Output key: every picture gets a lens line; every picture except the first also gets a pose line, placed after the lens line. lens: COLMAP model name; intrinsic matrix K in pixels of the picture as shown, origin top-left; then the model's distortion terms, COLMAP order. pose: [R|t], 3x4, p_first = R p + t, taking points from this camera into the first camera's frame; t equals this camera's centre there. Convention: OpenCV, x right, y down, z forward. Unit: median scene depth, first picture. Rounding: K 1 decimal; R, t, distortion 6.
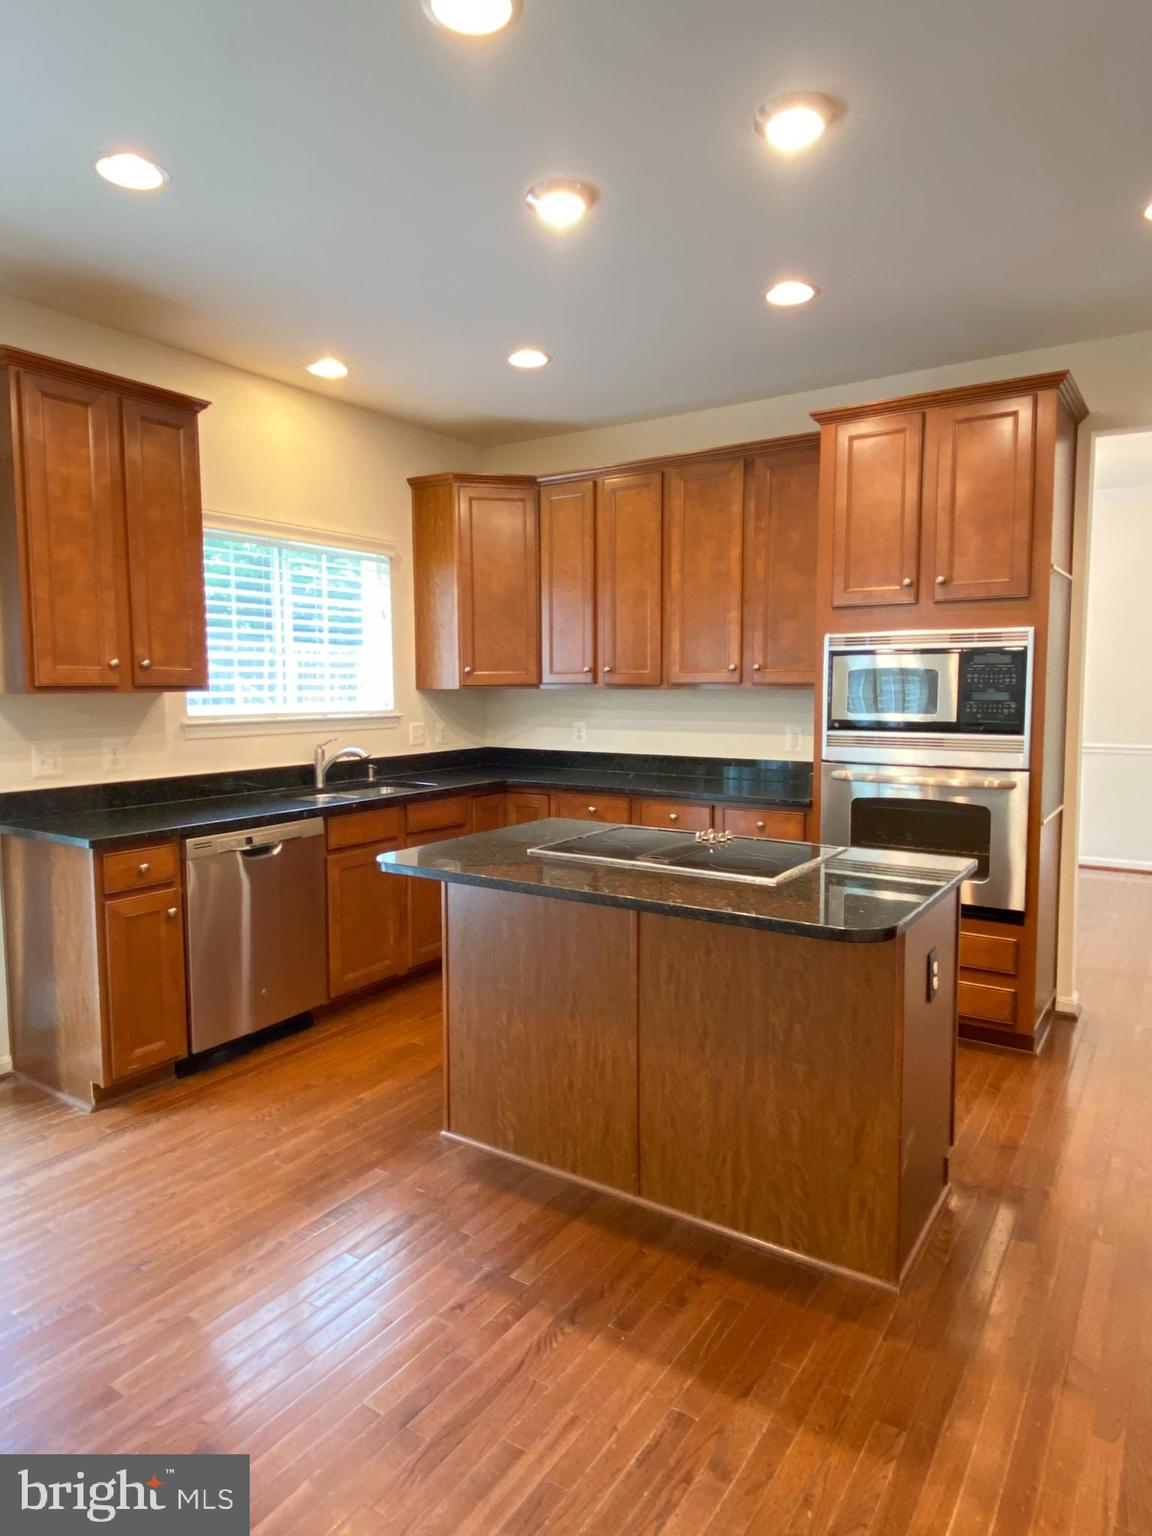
lens RADIAL K [[947.9, 0, 582.6], [0, 947.9, 767.7], [0, 0, 1]] dist [0.019040, -0.012144]
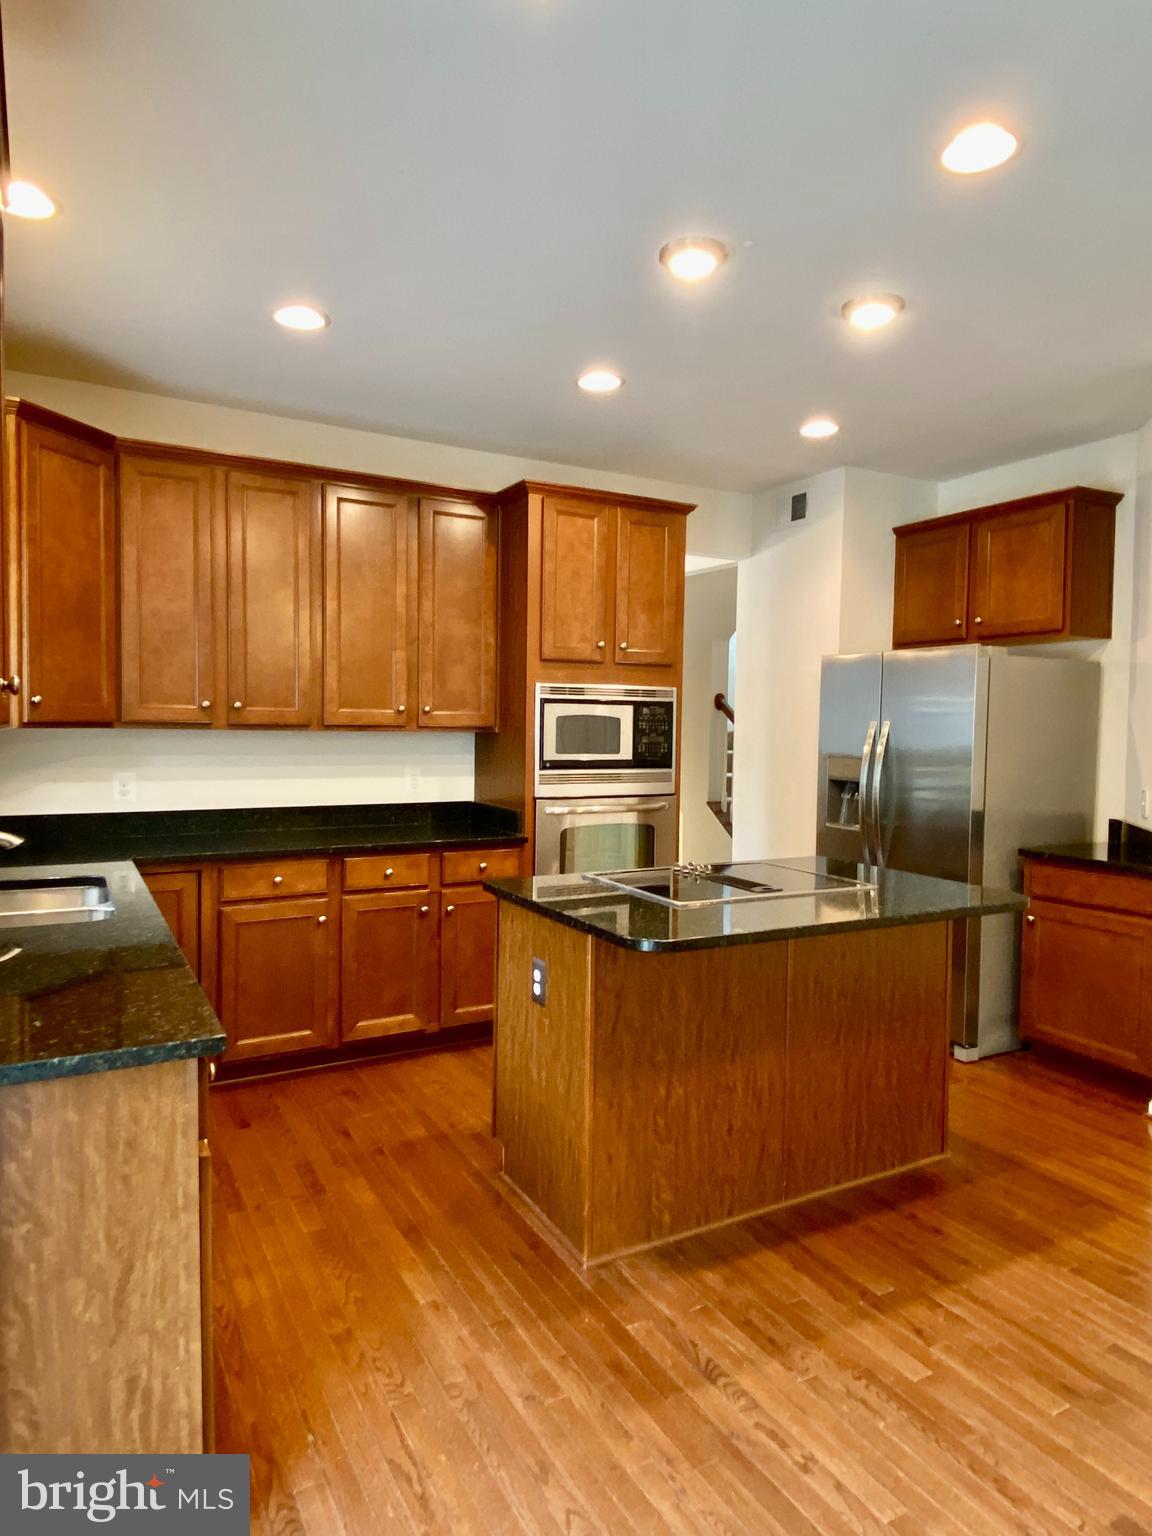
lens RADIAL K [[947.9, 0, 581.3], [0, 947.9, 762.9], [0, 0, 1]] dist [0.019040, -0.012144]
pose [[0.461743, -0.028282, 0.886563, -0.915815], [0.061975, 0.998078, -0.000439, -0.060212], [-0.884846, 0.055147, 0.462608, 0.611852]]
